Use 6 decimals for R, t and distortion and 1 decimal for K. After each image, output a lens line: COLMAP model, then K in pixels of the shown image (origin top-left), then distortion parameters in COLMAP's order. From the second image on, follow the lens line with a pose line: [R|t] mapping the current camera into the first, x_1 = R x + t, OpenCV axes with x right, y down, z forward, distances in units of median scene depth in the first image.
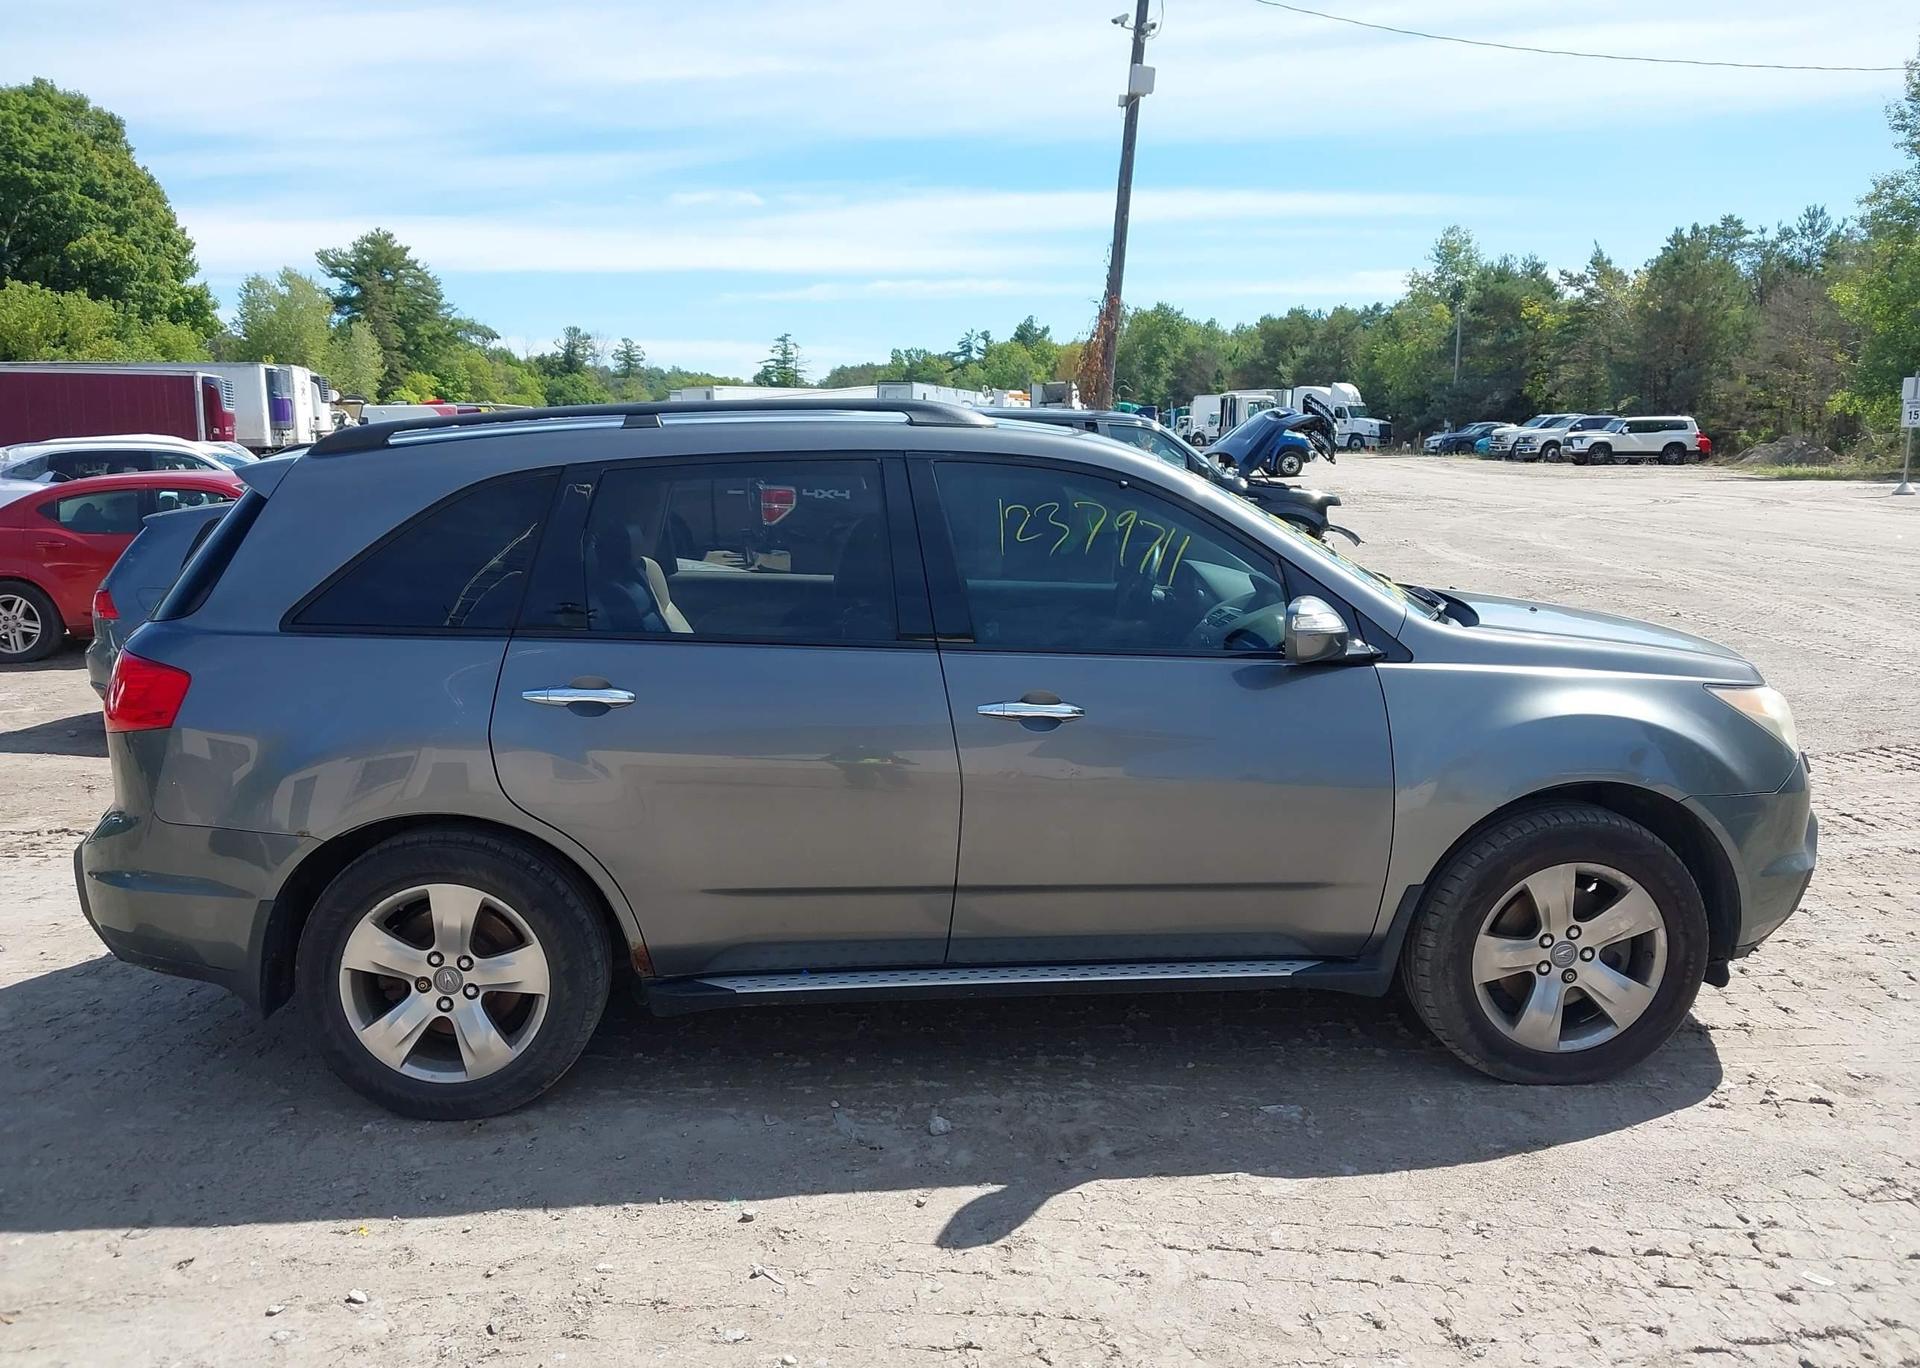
lens RADIAL K [[1555.1, 0, 915.5], [0, 1555.1, 685.6], [0, 0, 1]] dist [0.011840, -0.017649]
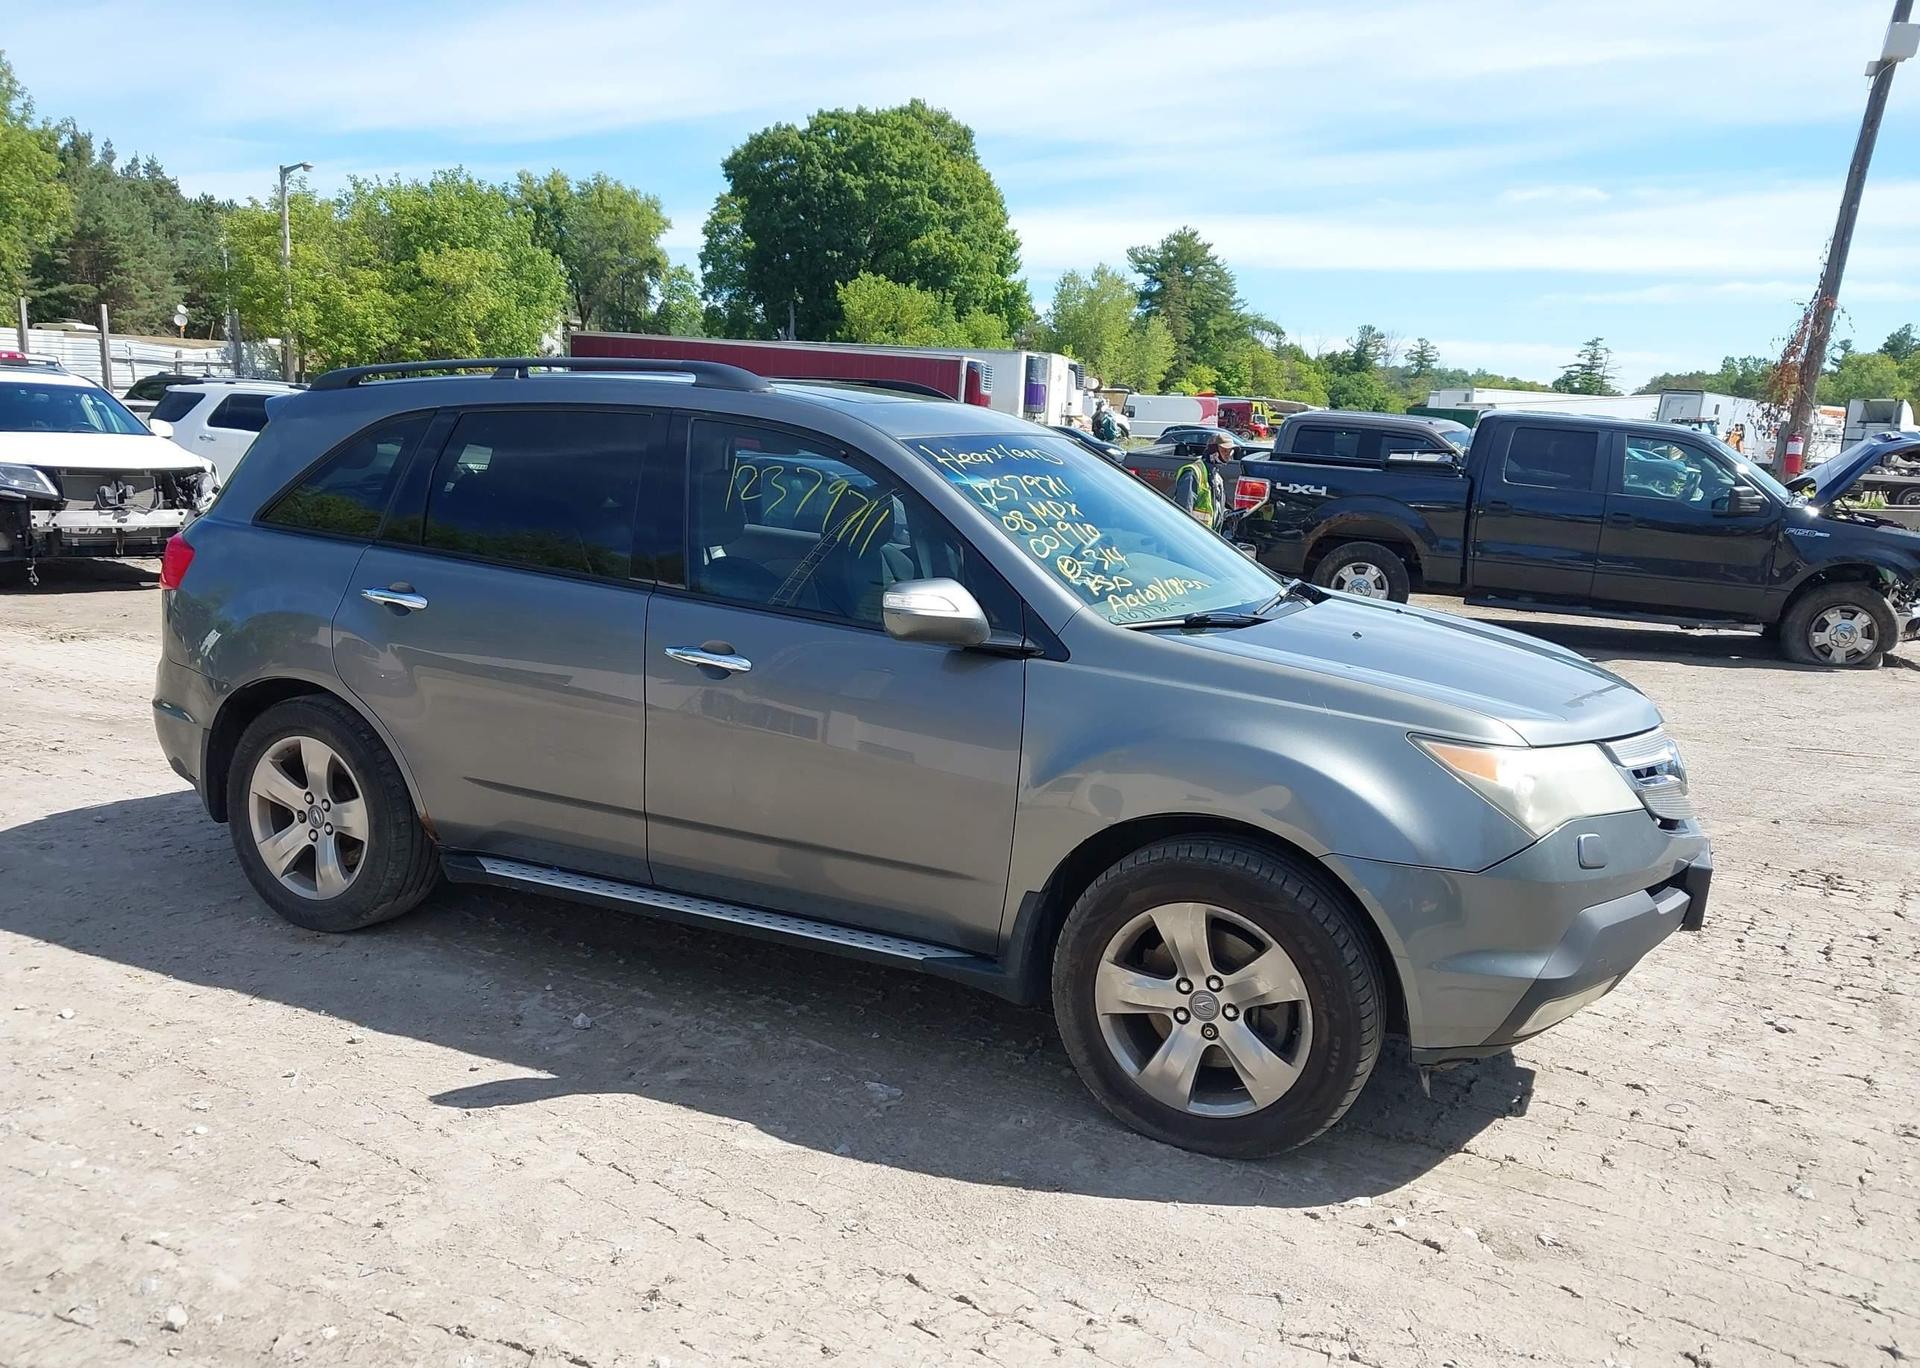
lens RADIAL K [[1555.1, 0, 940.4], [0, 1555.1, 678.7], [0, 0, 1]] dist [0.011840, -0.017649]
pose [[0.873040, 0.129592, -0.470114, 0.054453], [-0.131167, 0.990919, 0.029571, -0.001635], [0.469678, 0.035847, 0.882110, 0.010621]]
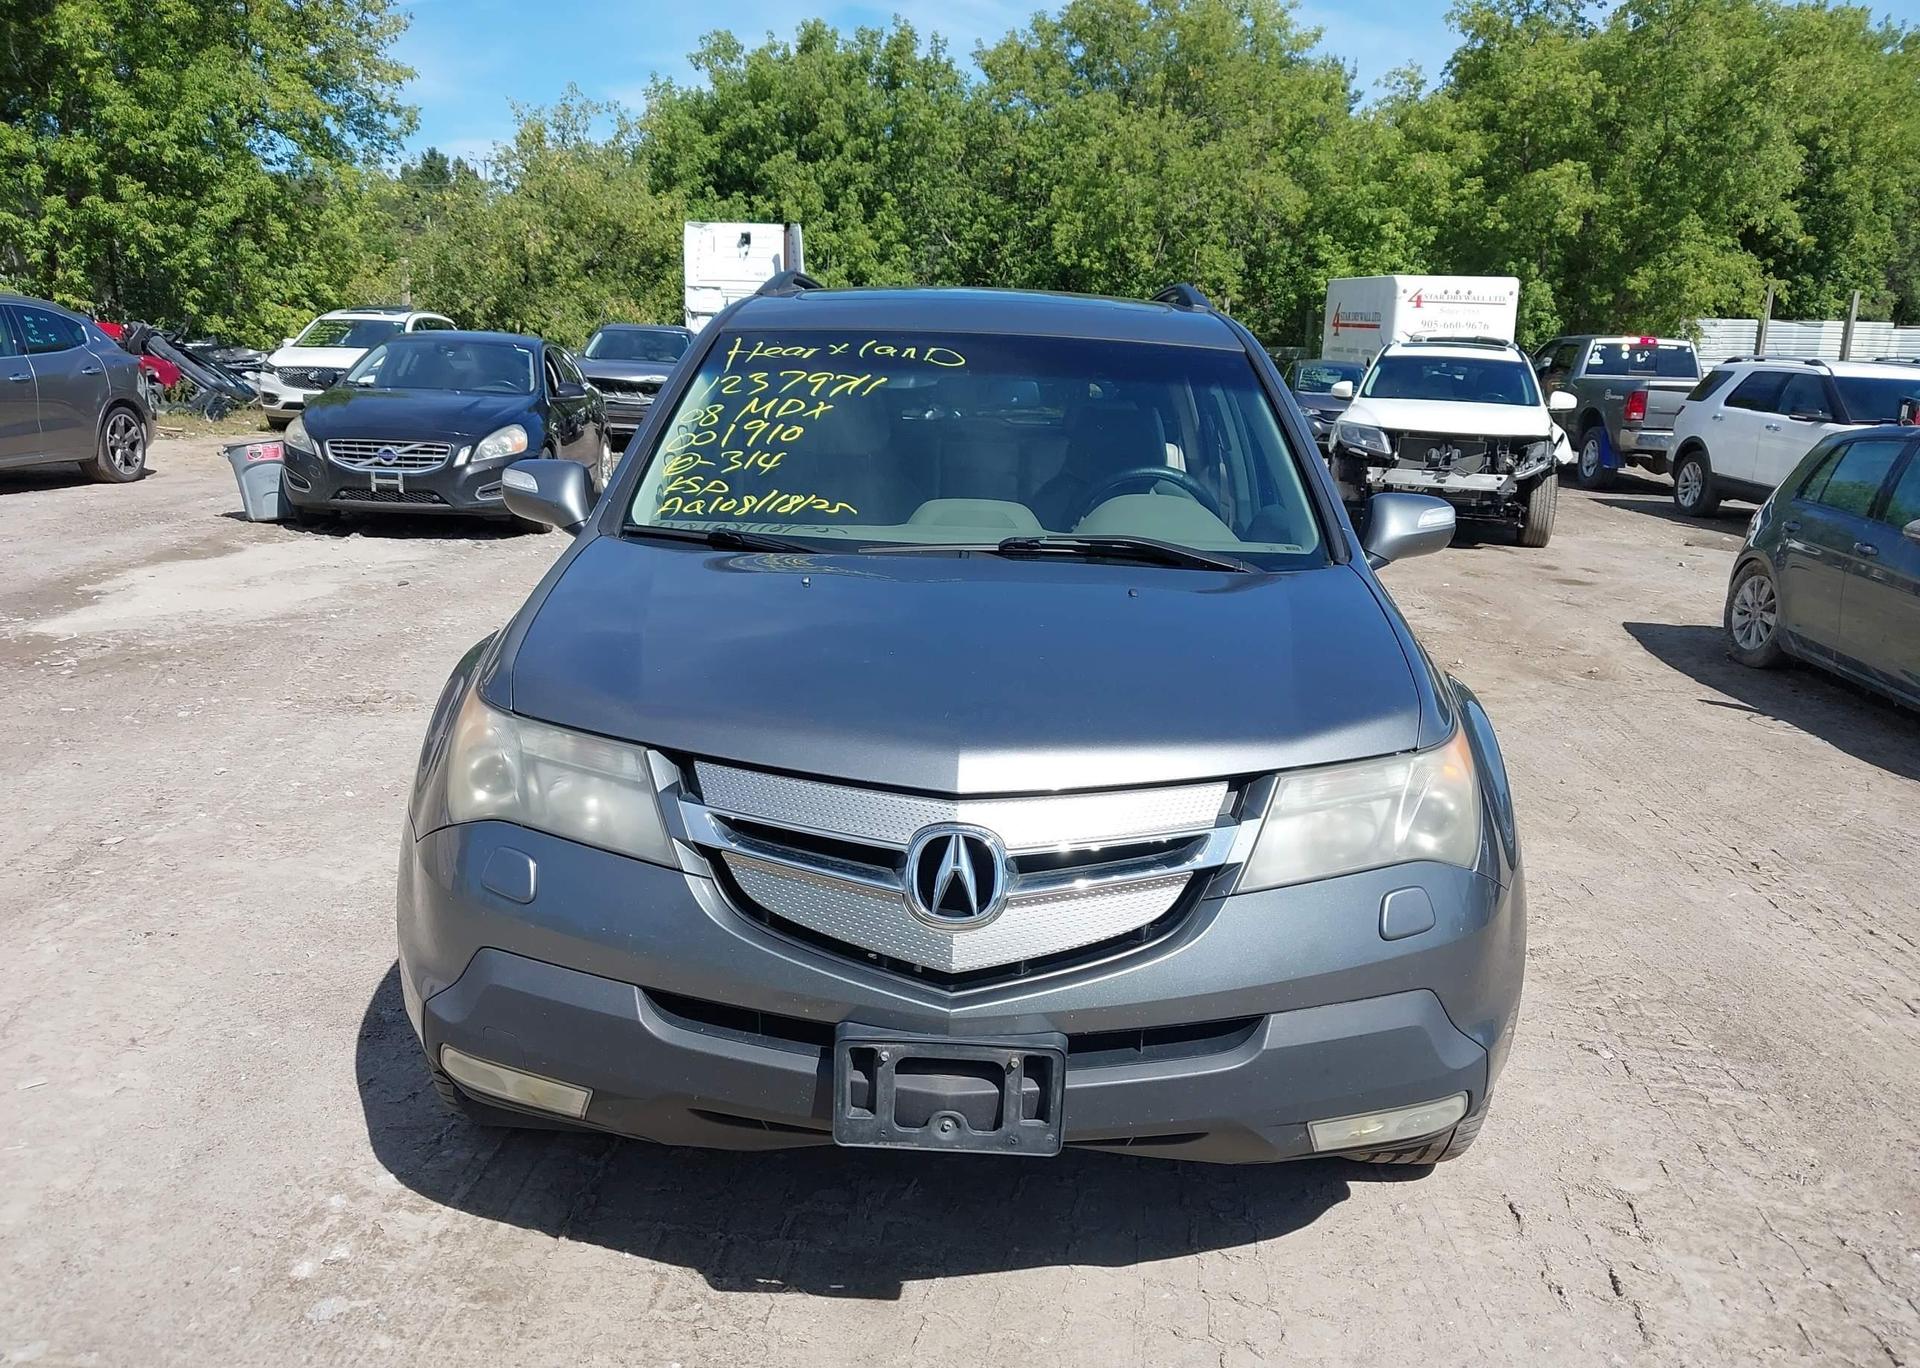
lens RADIAL K [[1555.1, 0, 972.1], [0, 1555.1, 689.5], [0, 0, 1]] dist [0.011840, -0.017649]
pose [[-0.099846, 0.225662, -0.969076, 0.092375], [-0.194838, 0.950653, 0.241446, -0.015866], [0.975740, 0.212920, -0.050952, 0.102702]]
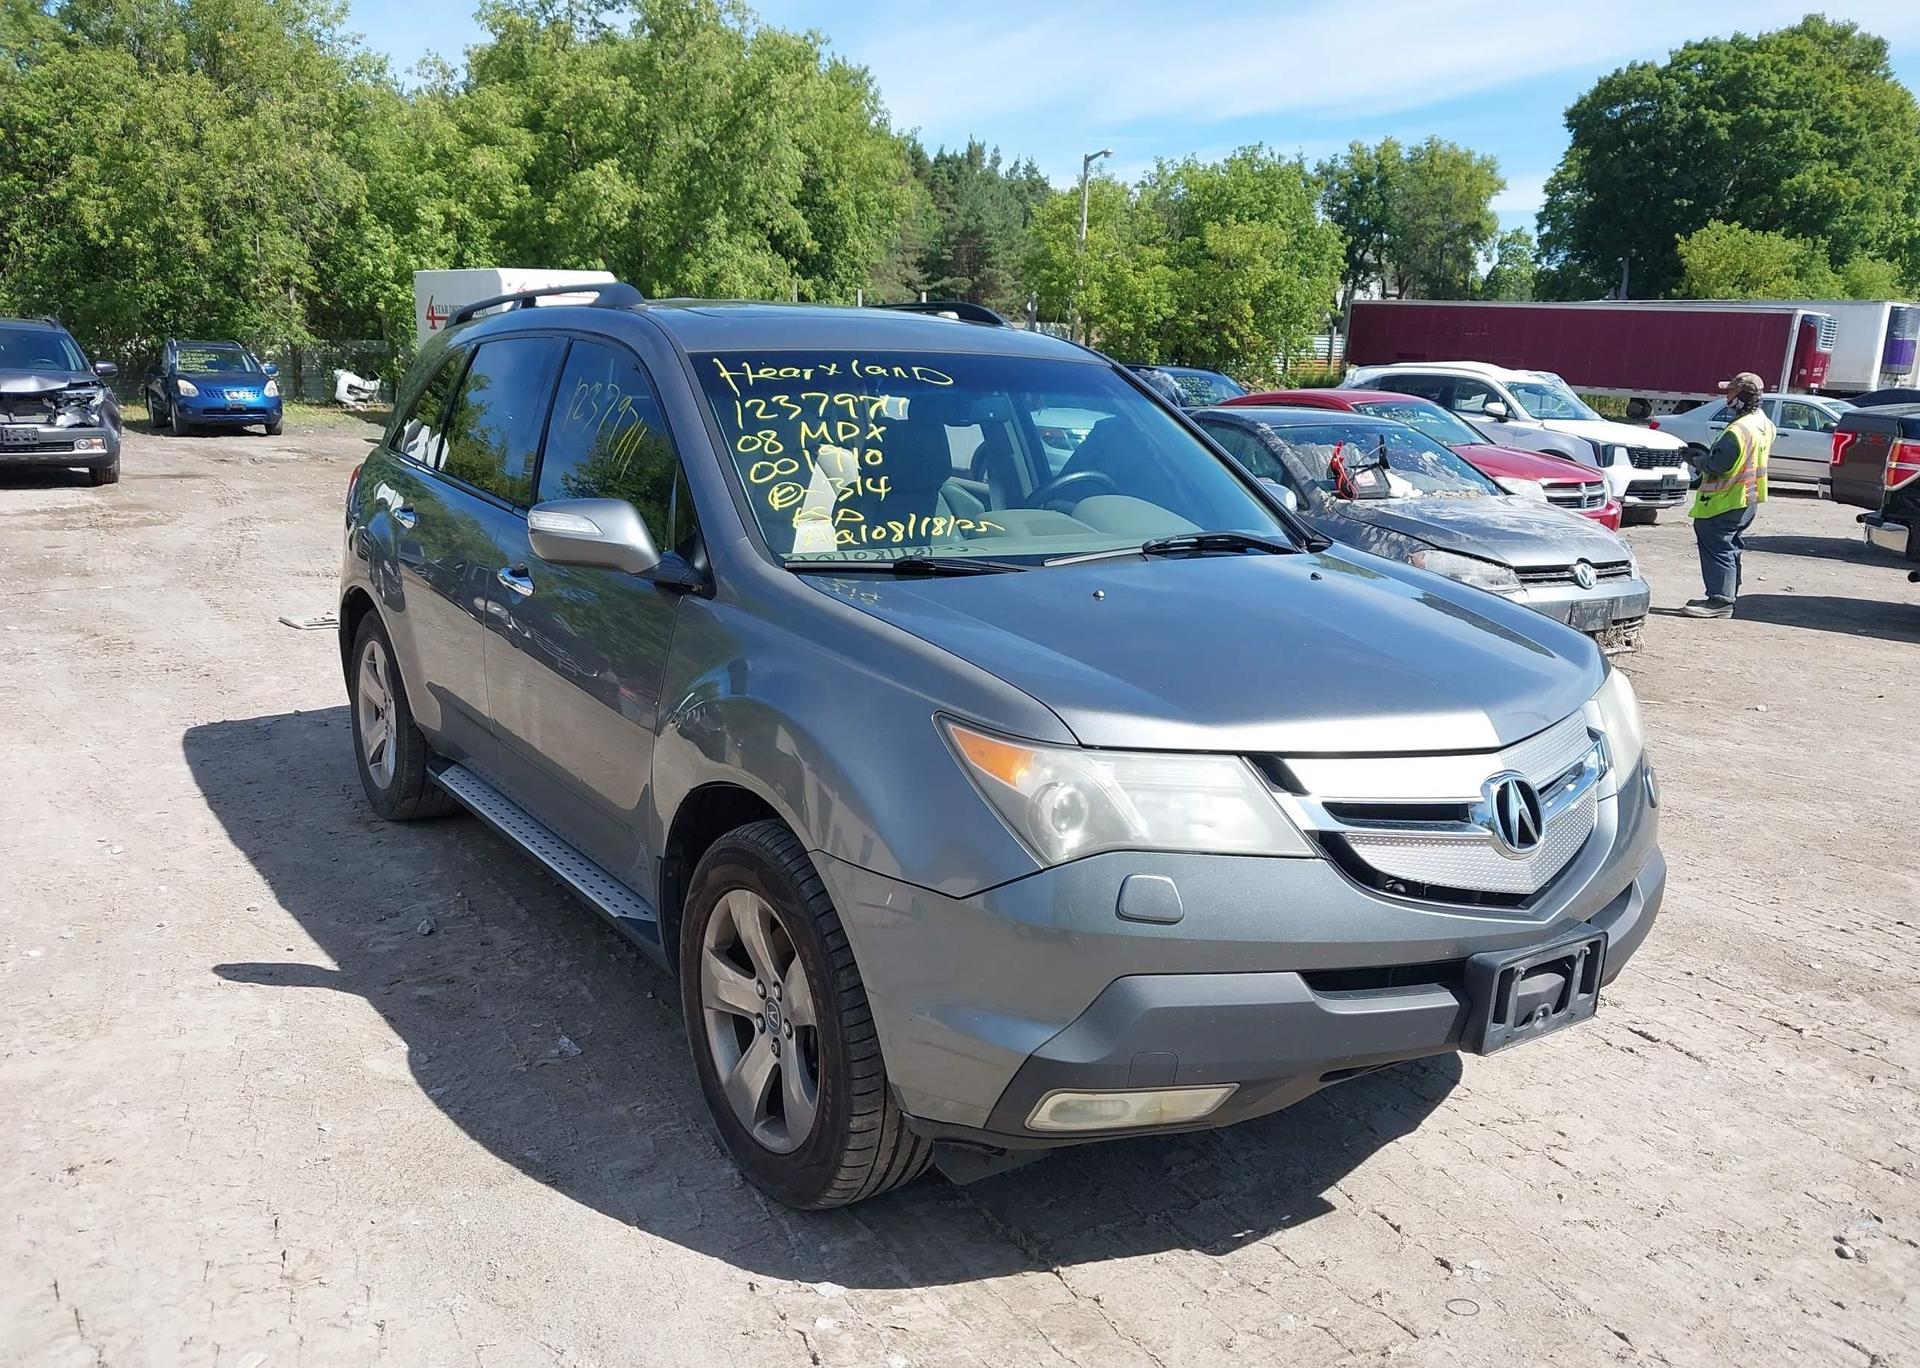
lens RADIAL K [[1555.1, 0, 959.6], [0, 1555.1, 676.8], [0, 0, 1]] dist [0.011840, -0.017649]
pose [[0.508193, 0.196217, -0.838593, 0.084866], [-0.172537, 0.977157, 0.124080, -0.007639], [0.843784, 0.081632, 0.530439, 0.053555]]
